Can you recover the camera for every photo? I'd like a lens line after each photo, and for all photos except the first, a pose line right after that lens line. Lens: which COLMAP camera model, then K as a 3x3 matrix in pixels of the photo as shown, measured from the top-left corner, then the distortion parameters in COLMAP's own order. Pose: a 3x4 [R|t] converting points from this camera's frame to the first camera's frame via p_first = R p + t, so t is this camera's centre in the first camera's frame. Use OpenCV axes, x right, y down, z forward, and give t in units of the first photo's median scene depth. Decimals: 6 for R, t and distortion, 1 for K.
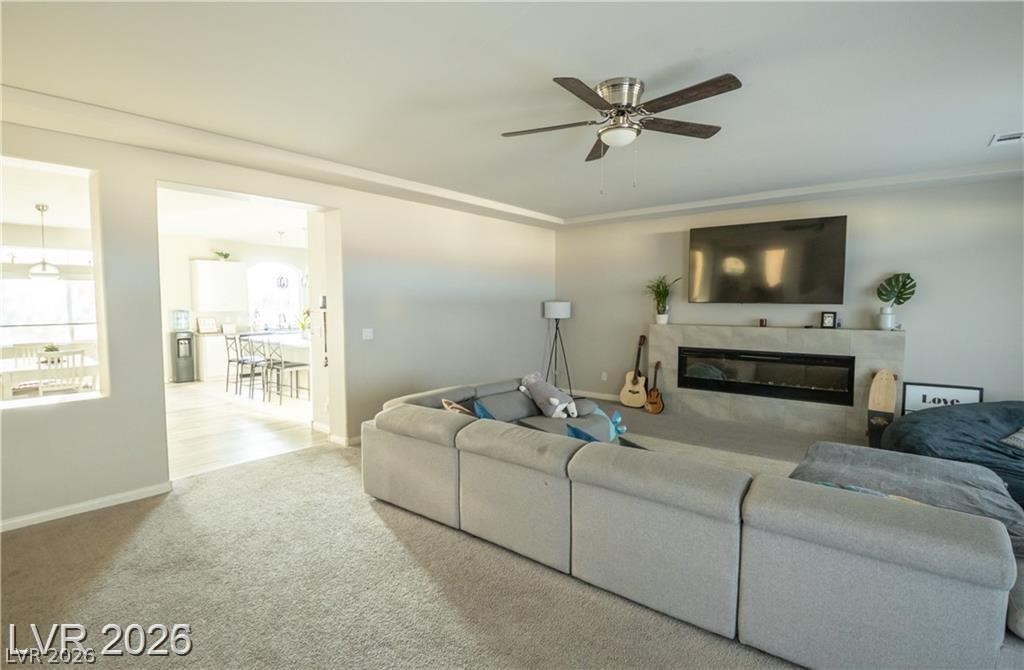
lens RADIAL K [[489.0, 0, 506.3], [0, 489.0, 330.5], [0, 0, 1]] dist [0.016277, -0.027976]
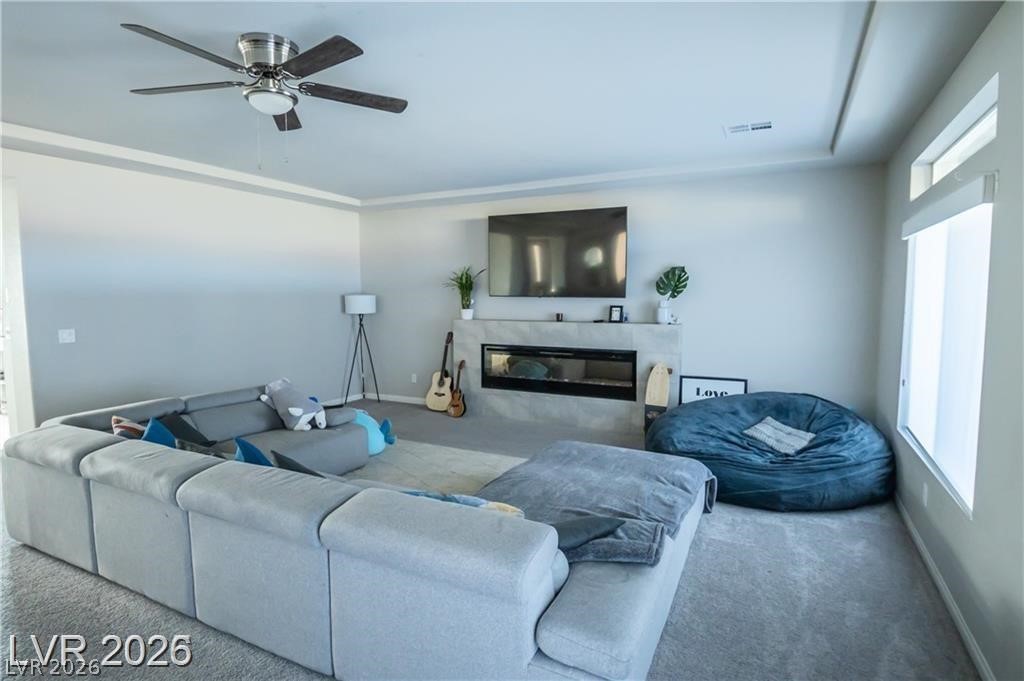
lens RADIAL K [[539.4, 0, 508.3], [0, 539.4, 338.6], [0, 0, 1]] dist [0.030416, -0.041325]
pose [[0.977912, -0.017897, 0.208247, 0.223793], [0.012924, 0.999598, 0.025218, -0.002292], [-0.208615, -0.021969, 0.977751, -0.008875]]
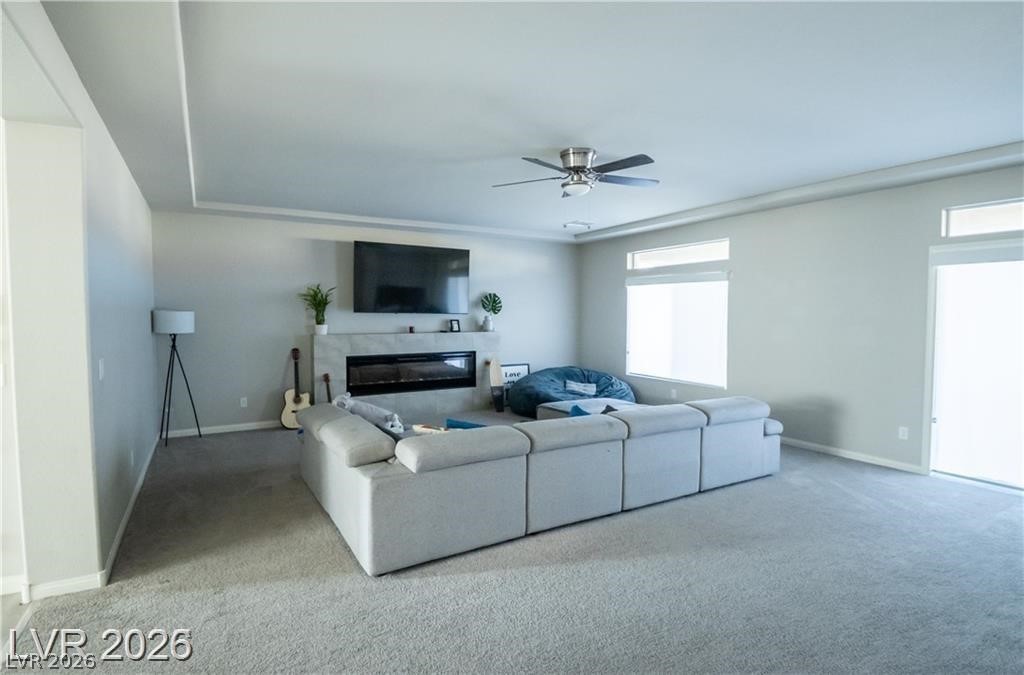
lens RADIAL K [[531.0, 0, 508.0], [0, 531.0, 335.1], [0, 0, 1]] dist [0.025770, -0.044185]
pose [[0.343649, -0.036662, 0.938382, -0.652761], [0.052879, 0.998408, 0.019642, -0.016789], [-0.937608, 0.042871, 0.345040, 0.371156]]
